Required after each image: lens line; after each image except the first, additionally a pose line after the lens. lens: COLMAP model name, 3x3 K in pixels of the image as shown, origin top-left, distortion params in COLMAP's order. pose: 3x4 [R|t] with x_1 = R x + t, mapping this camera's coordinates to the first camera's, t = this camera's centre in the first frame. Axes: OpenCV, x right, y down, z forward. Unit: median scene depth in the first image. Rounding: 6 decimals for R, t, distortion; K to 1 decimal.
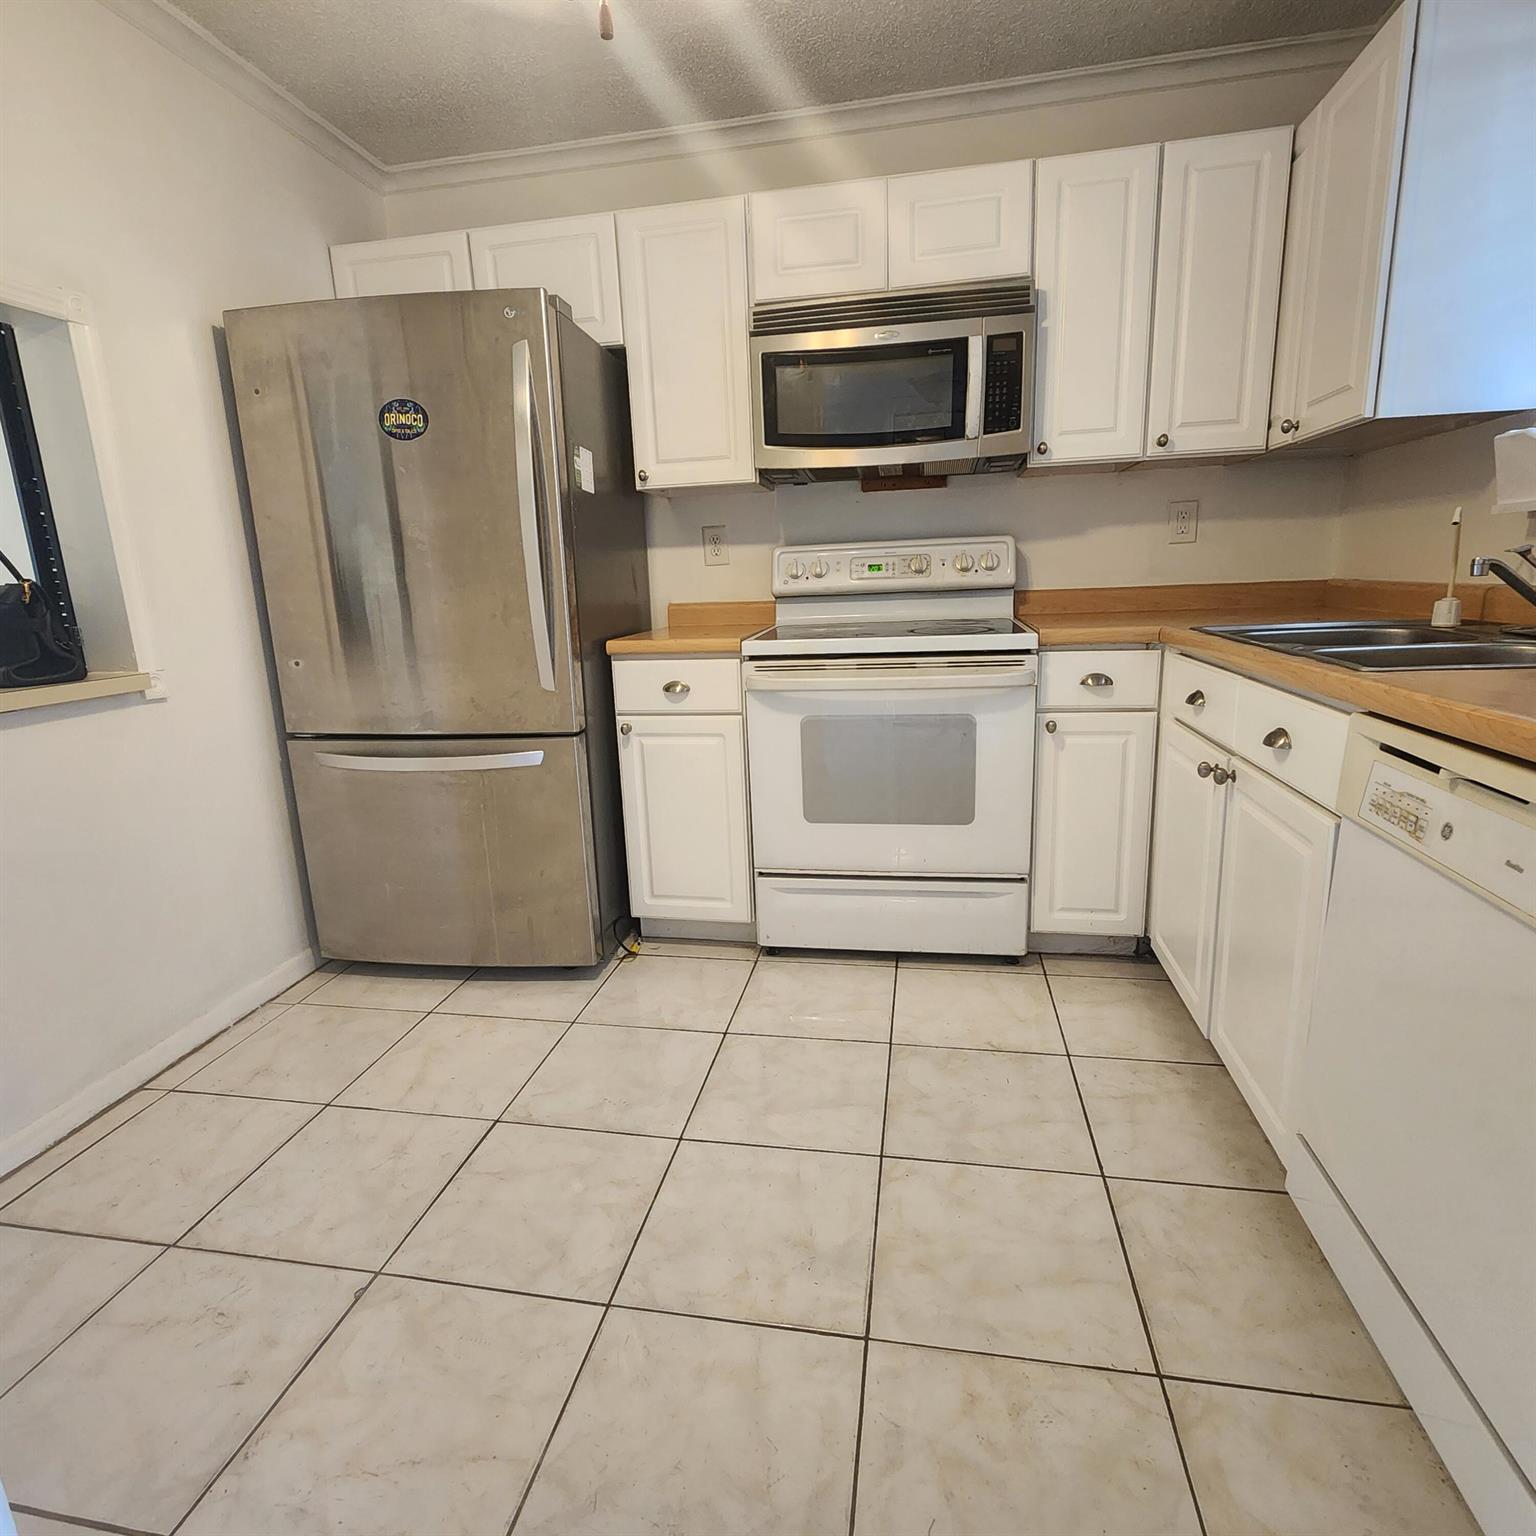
lens RADIAL K [[850.3, 0, 764.0], [0, 850.3, 767.5], [0, 0, 1]] dist [0.000818, -0.001516]
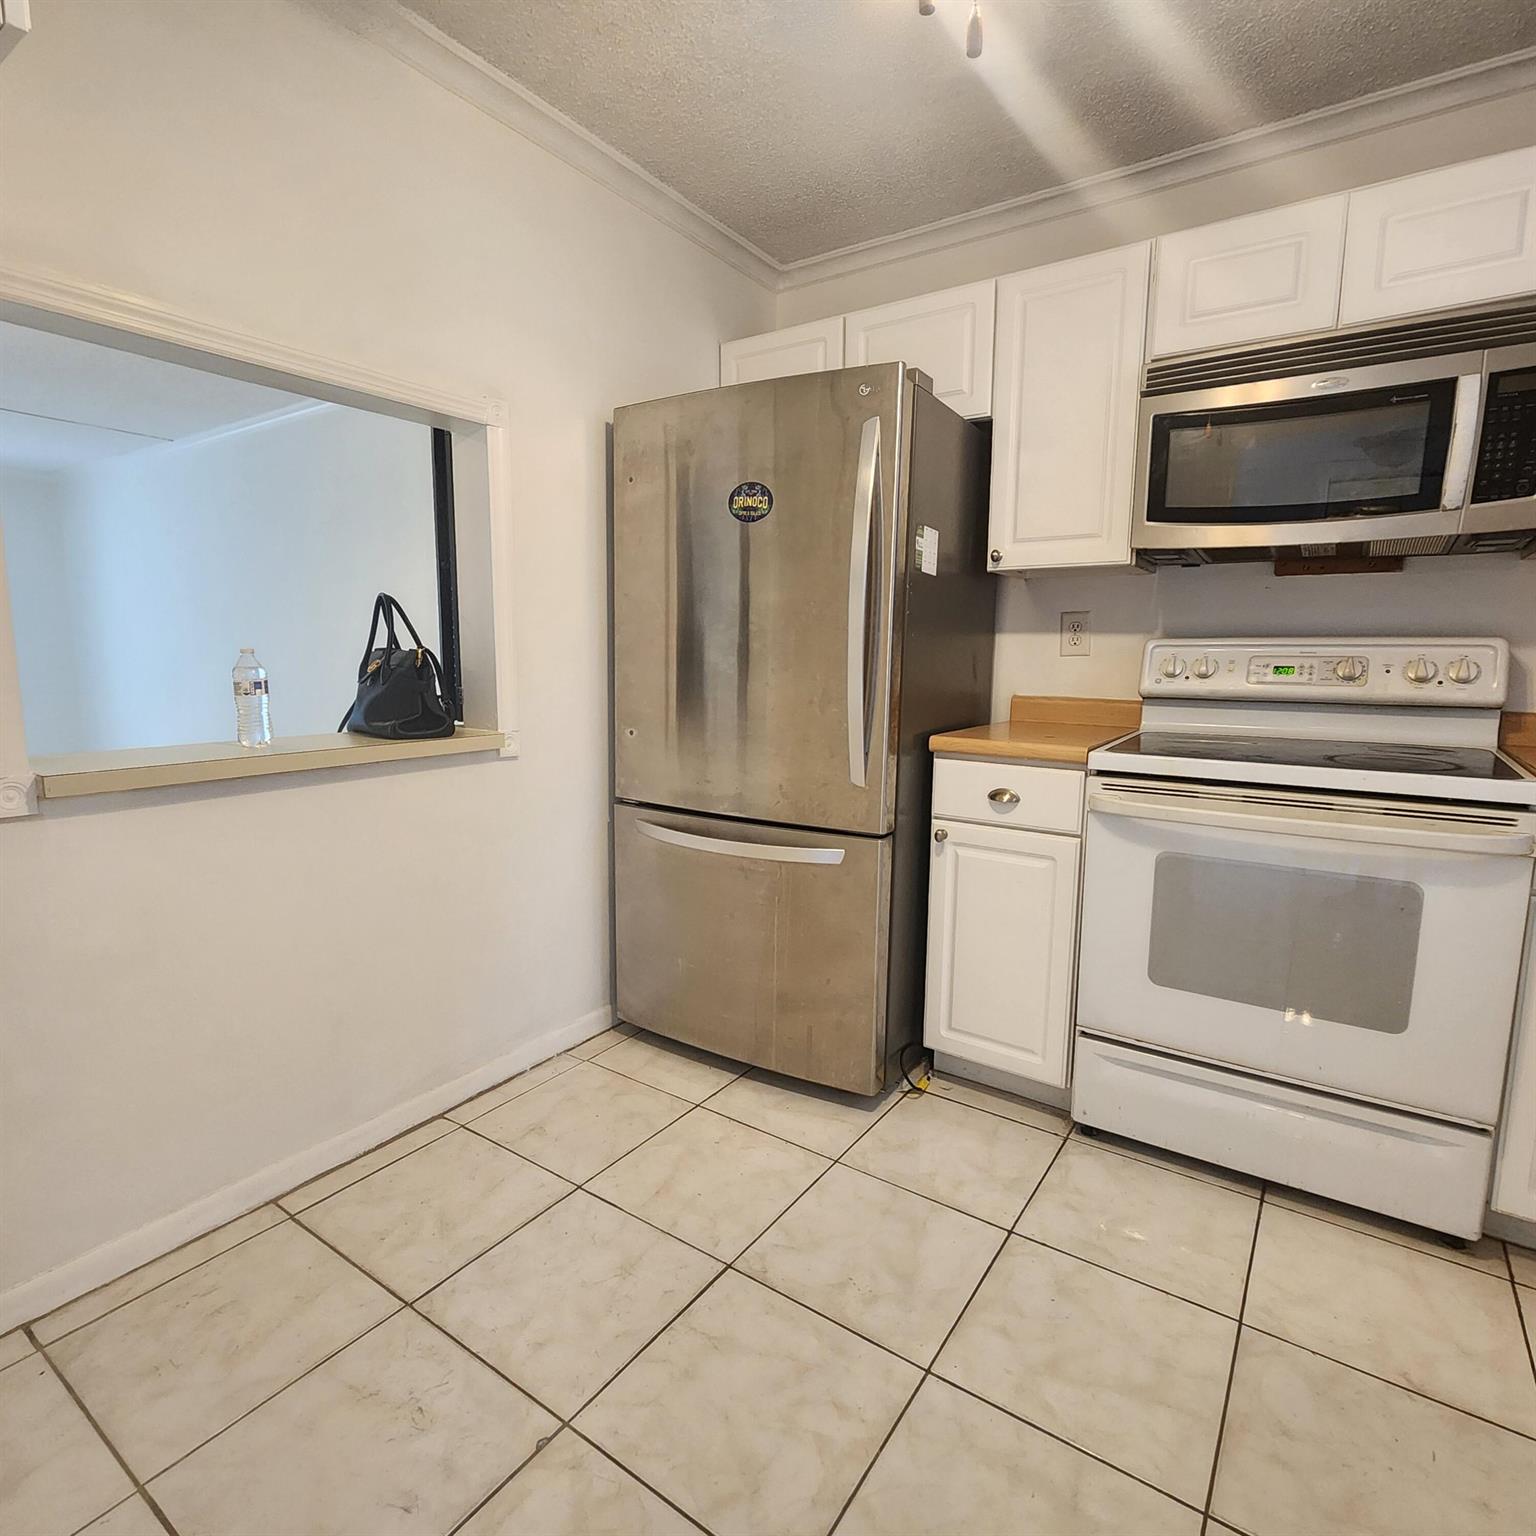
lens RADIAL K [[850.3, 0, 764.0], [0, 850.3, 767.5], [0, 0, 1]] dist [0.000818, -0.001516]
pose [[0.911783, 0.101666, -0.397889, 0.016171], [-0.132793, 0.989810, -0.051392, -0.046874], [0.388610, 0.099696, 0.915993, 0.111788]]
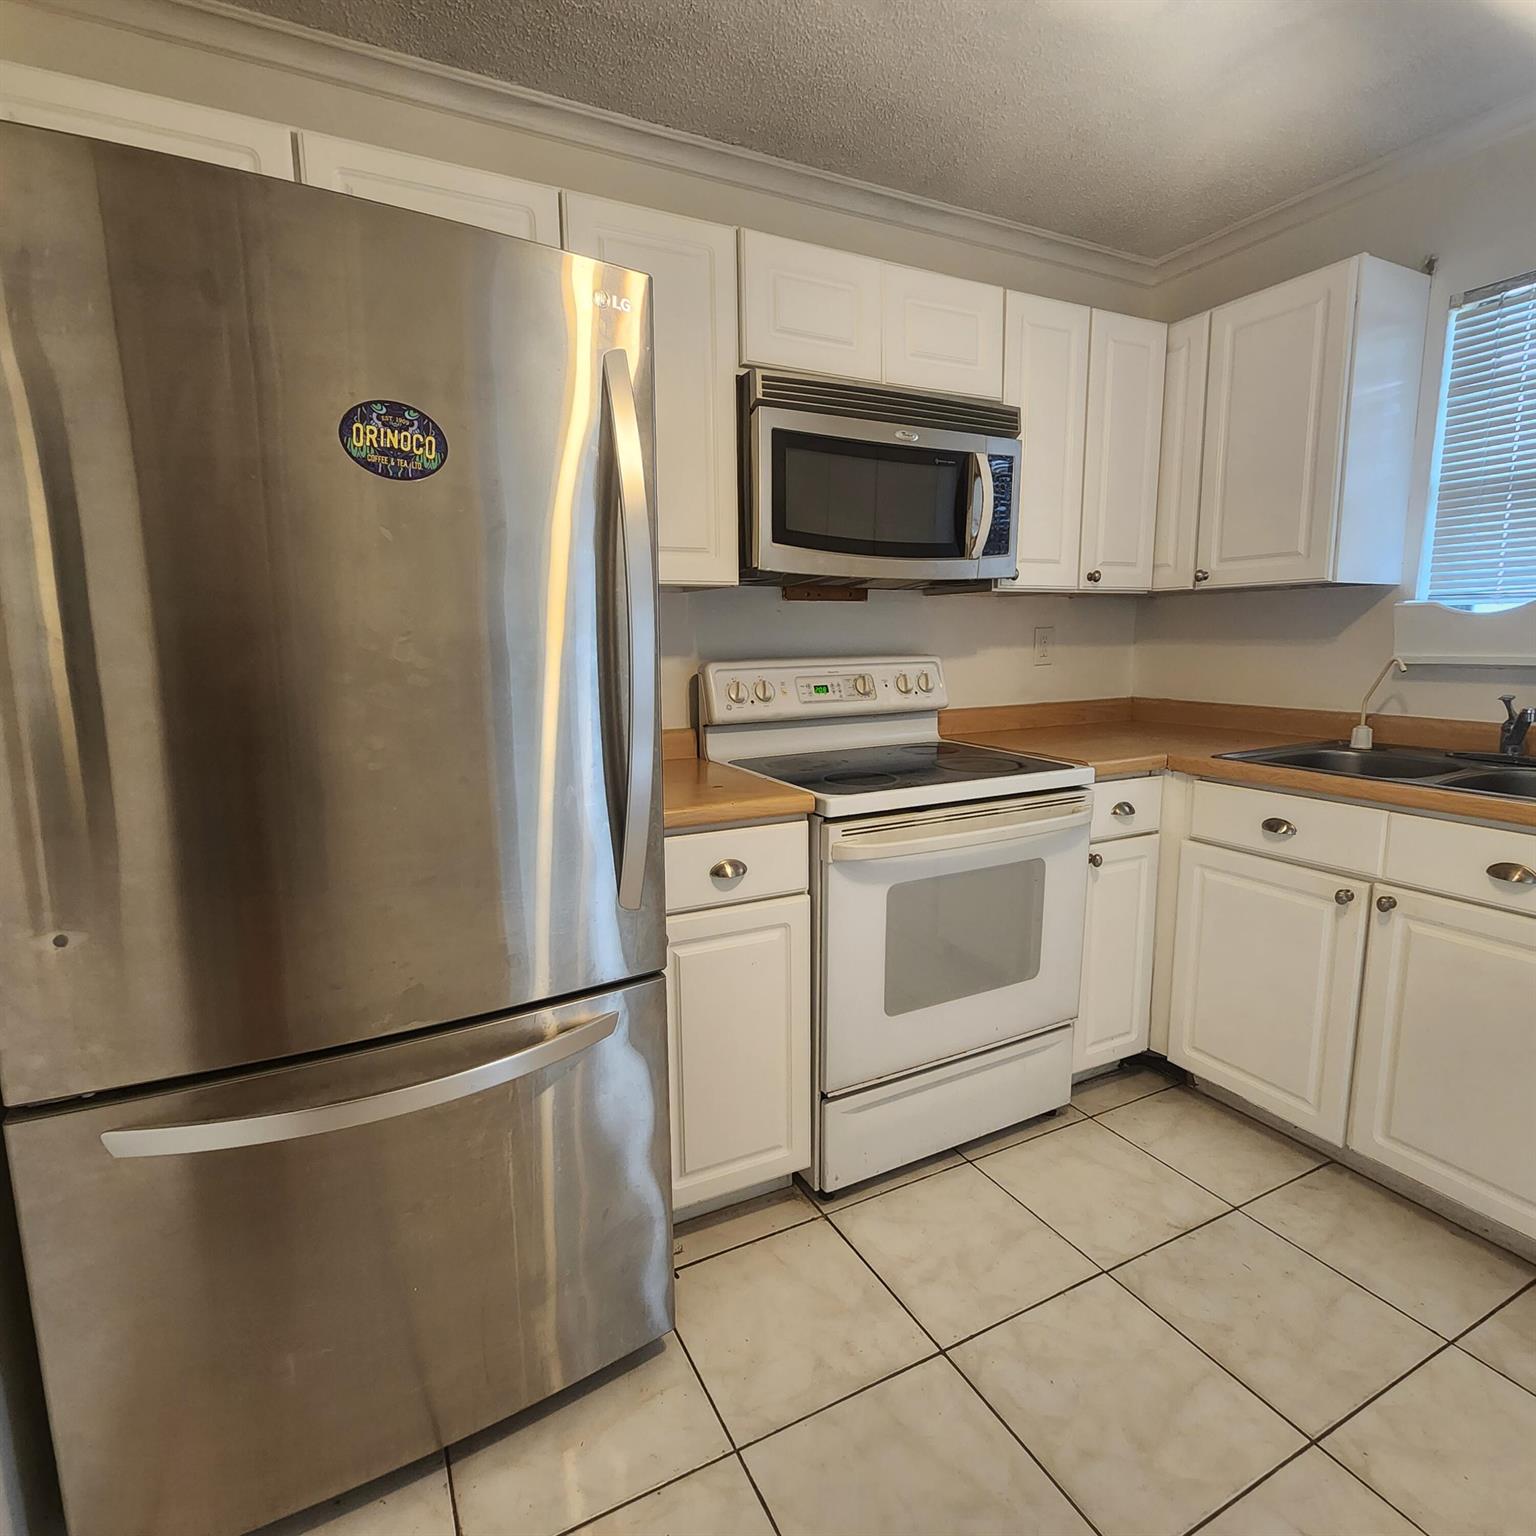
lens RADIAL K [[850.3, 0, 764.0], [0, 850.3, 767.5], [0, 0, 1]] dist [0.000818, -0.001516]
pose [[0.790220, -0.065329, 0.609331, -0.511520], [0.118087, 0.991900, -0.046798, -0.143252], [-0.601339, 0.108935, 0.791533, 0.424522]]
